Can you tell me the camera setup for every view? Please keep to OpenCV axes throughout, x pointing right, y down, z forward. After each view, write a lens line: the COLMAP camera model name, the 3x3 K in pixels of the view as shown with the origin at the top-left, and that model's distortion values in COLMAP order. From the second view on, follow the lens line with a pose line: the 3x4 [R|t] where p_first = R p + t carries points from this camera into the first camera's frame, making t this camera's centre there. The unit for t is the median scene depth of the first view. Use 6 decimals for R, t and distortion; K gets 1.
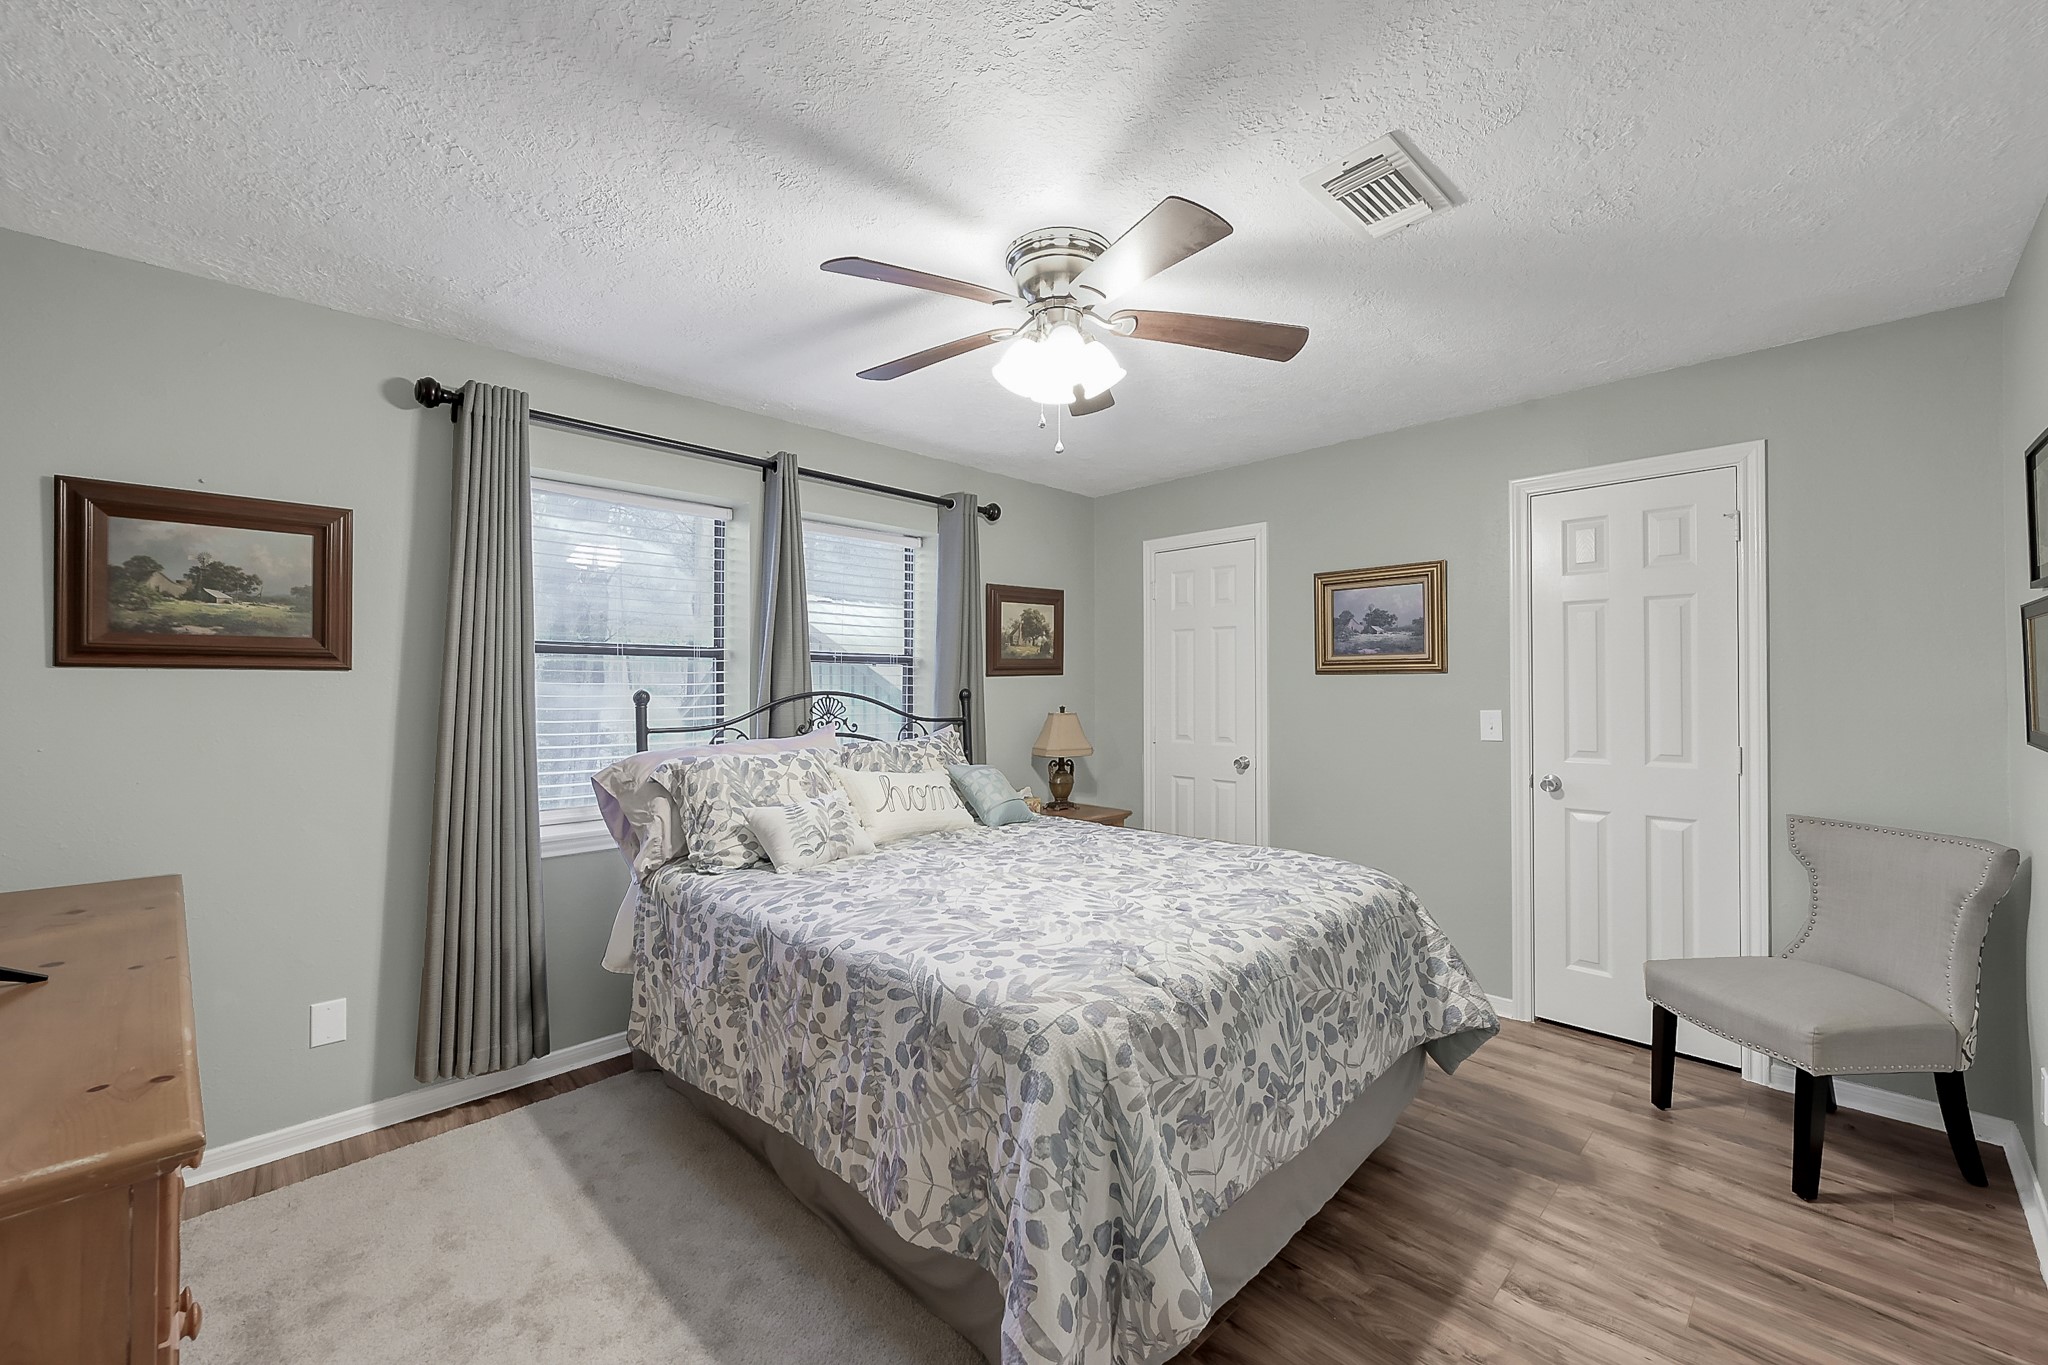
lens RADIAL K [[815.9, 0, 1024.0], [0, 815.9, 682.5], [0, 0, 1]] dist [0.000356, -0.000045]
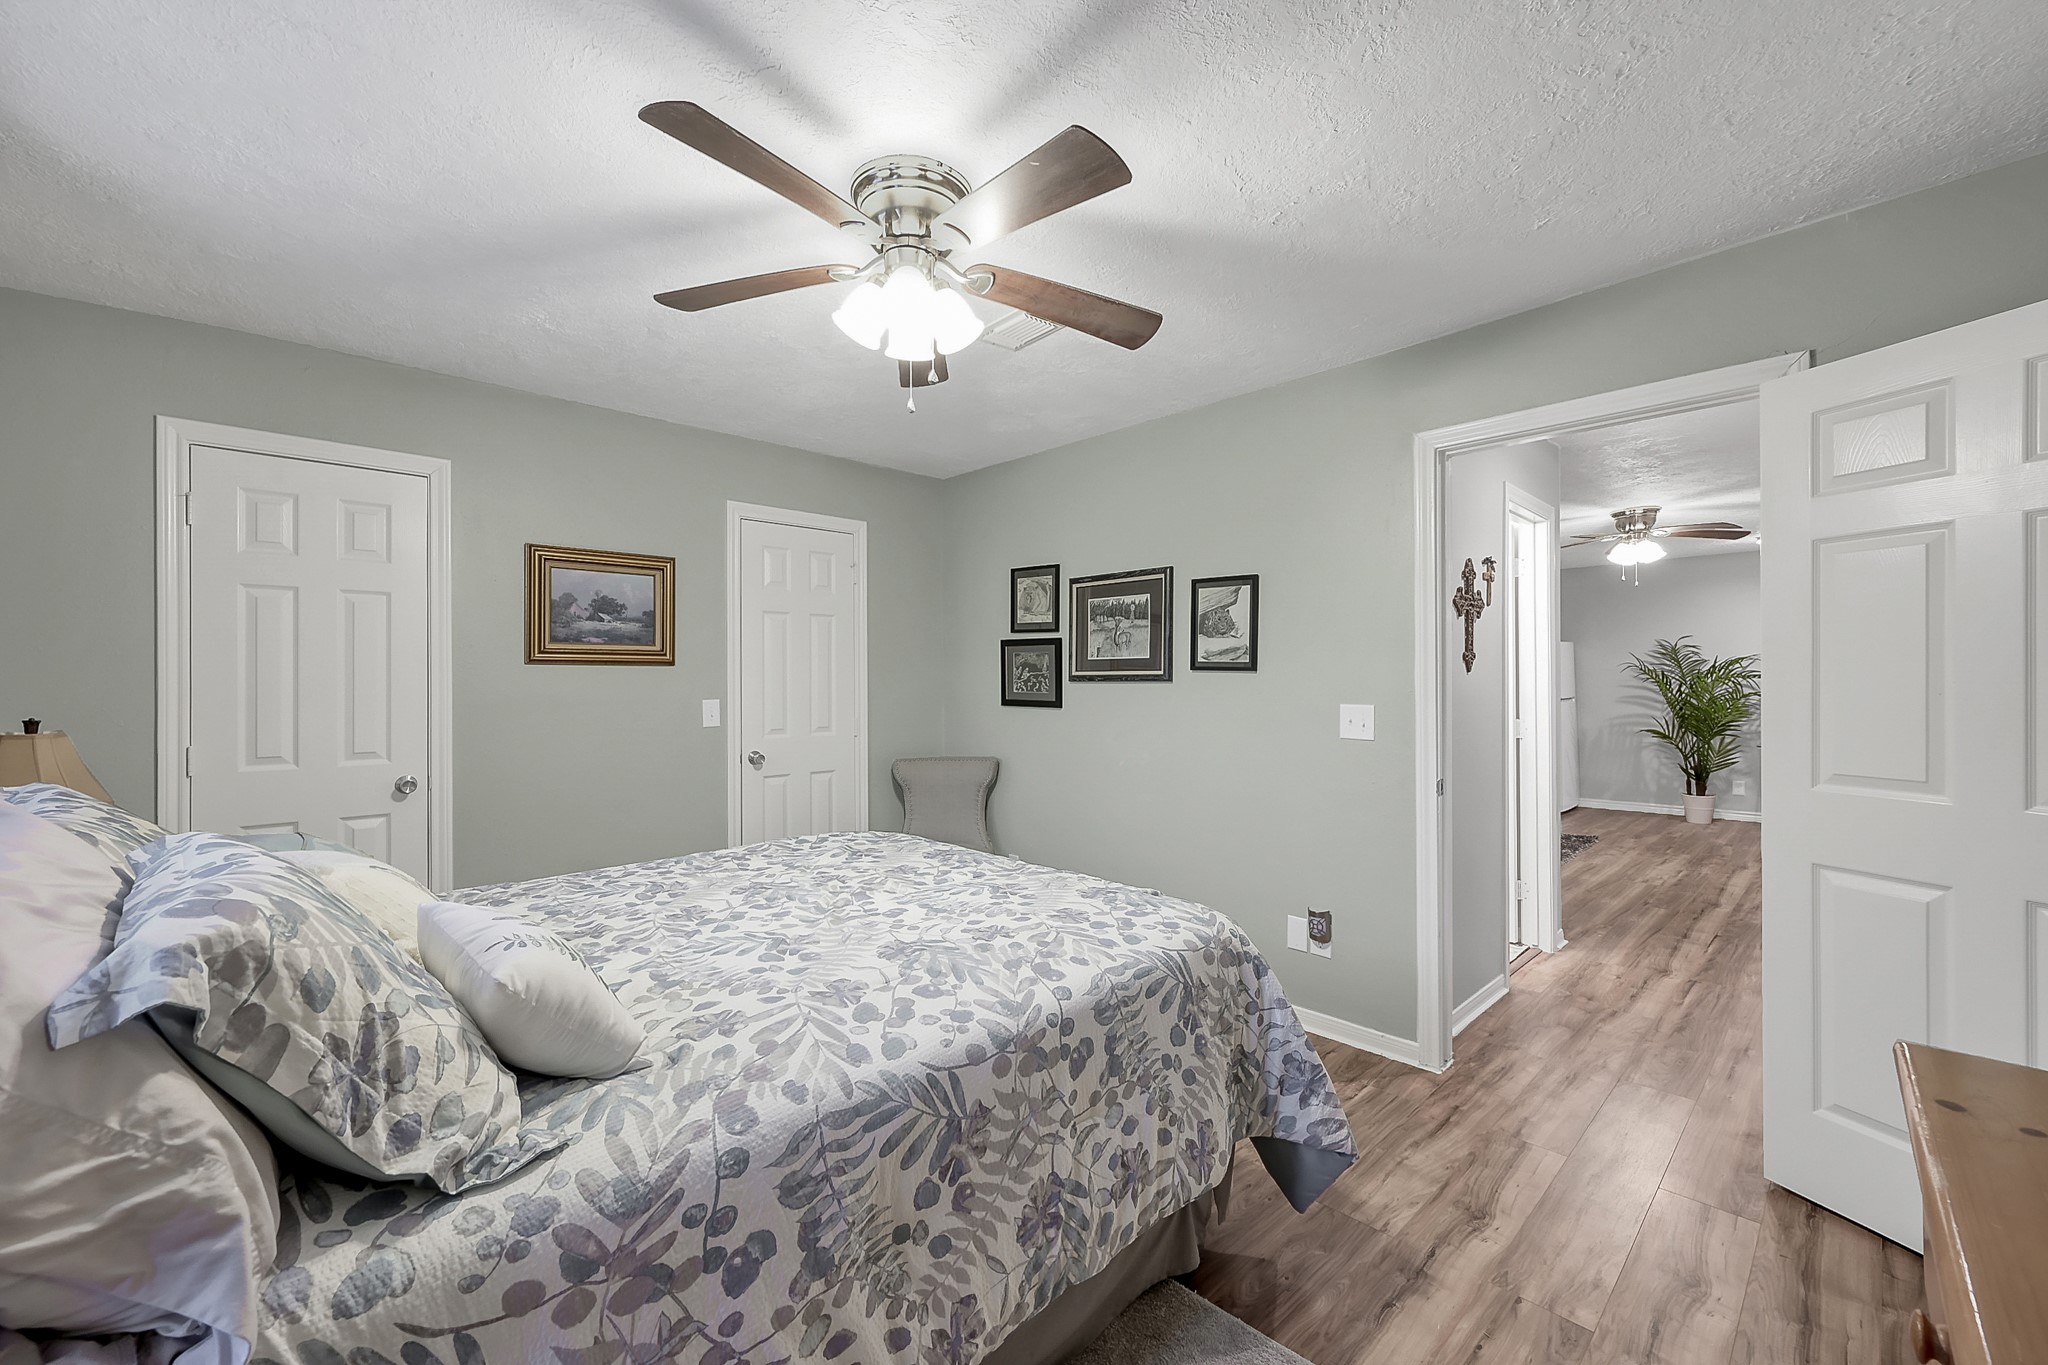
lens RADIAL K [[815.9, 0, 1024.0], [0, 815.9, 682.5], [0, 0, 1]] dist [0.000356, -0.000045]
pose [[0.018001, 0.000370, 0.999838, -0.719194], [-0.002093, 0.999998, -0.000333, 0.012978], [-0.999836, -0.002087, 0.018002, 0.727463]]
